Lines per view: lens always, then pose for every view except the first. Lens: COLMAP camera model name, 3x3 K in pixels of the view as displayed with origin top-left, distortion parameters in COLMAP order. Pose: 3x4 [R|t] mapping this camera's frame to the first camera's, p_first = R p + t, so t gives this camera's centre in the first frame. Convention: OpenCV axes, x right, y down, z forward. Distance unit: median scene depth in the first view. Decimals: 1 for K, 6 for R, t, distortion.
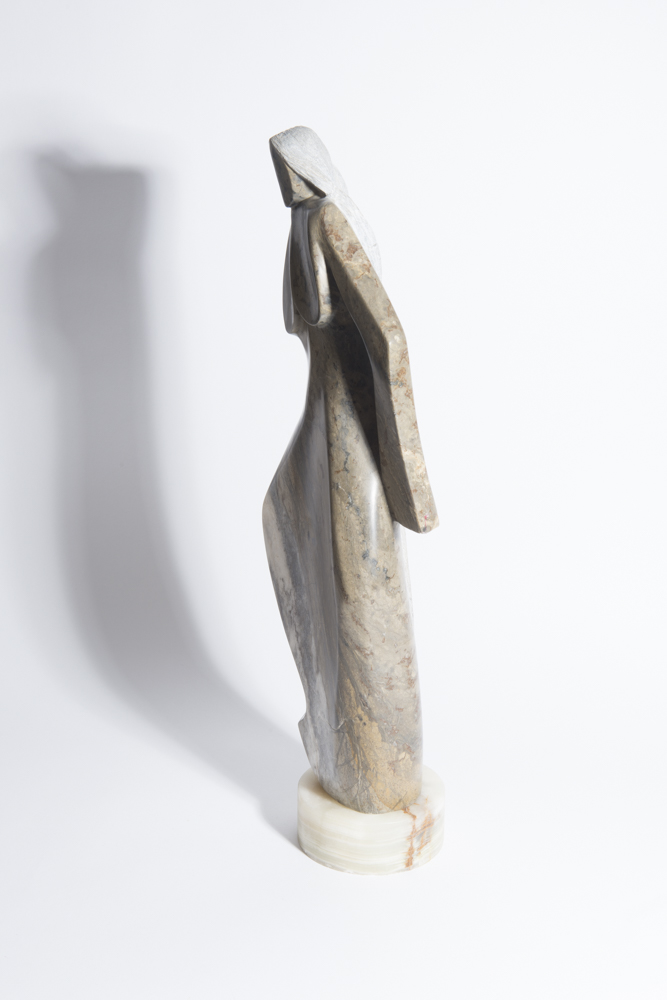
lens RADIAL K [[1583.5, 0, 334.3], [0, 1583.5, 498.1], [0, 0, 1]] dist [0.144351, 0.000000]
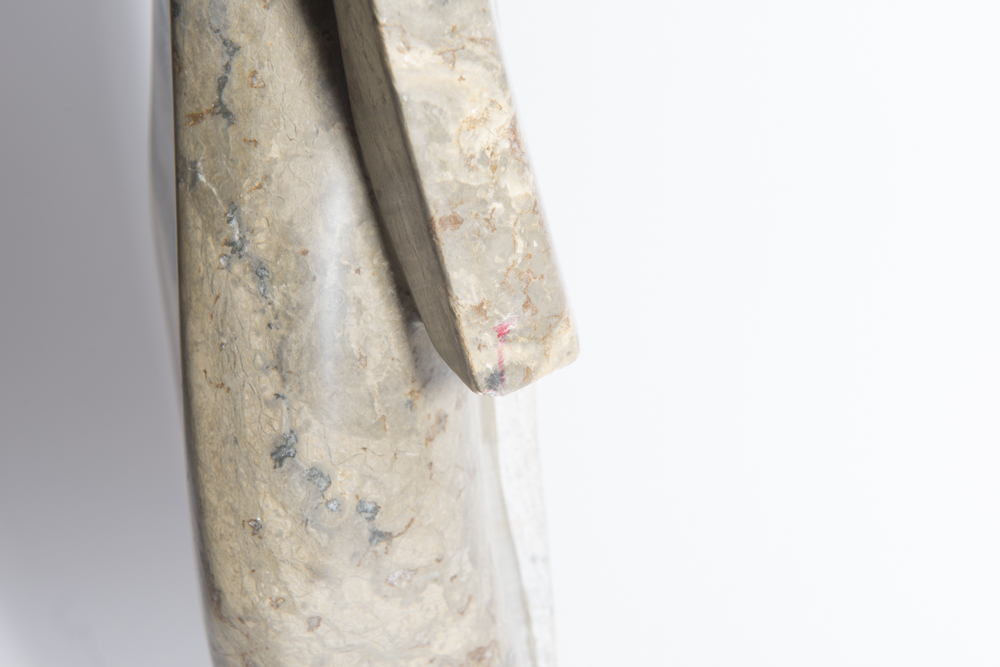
lens RADIAL K [[1901.5, 0, 493.4], [0, 1901.5, 331.4], [0, 0, 1]] dist [0.104146, 0.000000]
pose [[0.977815, 0.076746, -0.194904, 0.110718], [-0.050169, 0.989187, 0.137813, -0.027139], [0.203373, -0.124978, 0.971092, 0.704430]]
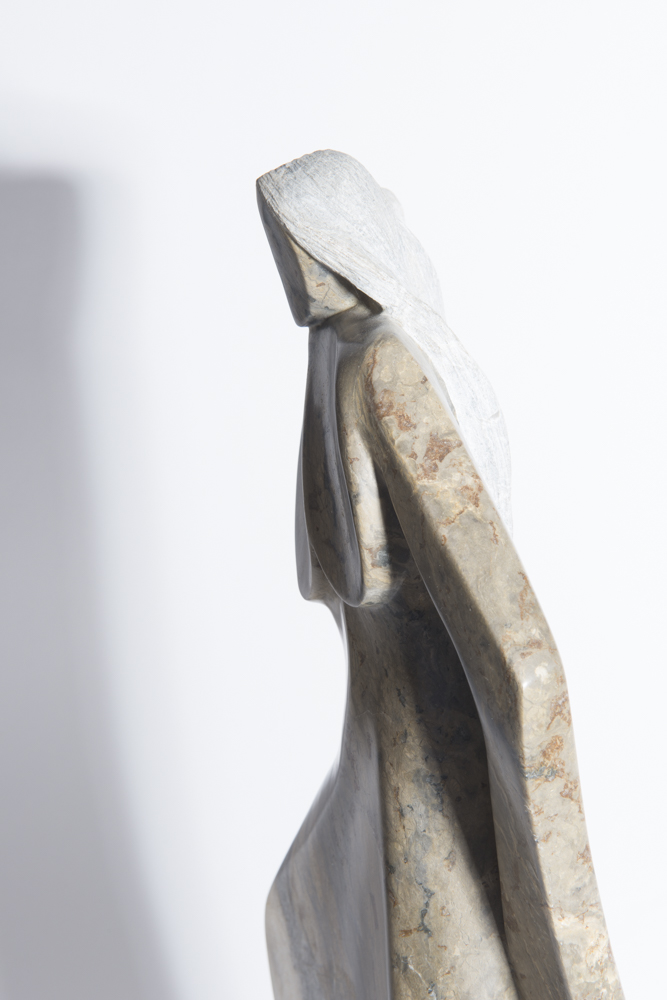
lens RADIAL K [[1901.5, 0, 331.8], [0, 1901.5, 498.2], [0, 0, 1]] dist [0.104146, 0.000000]
pose [[0.996732, 0.008730, -0.080312, 0.023019], [-0.006169, 0.999466, 0.032075, -0.153174], [0.080550, -0.031475, 0.996254, 0.470872]]
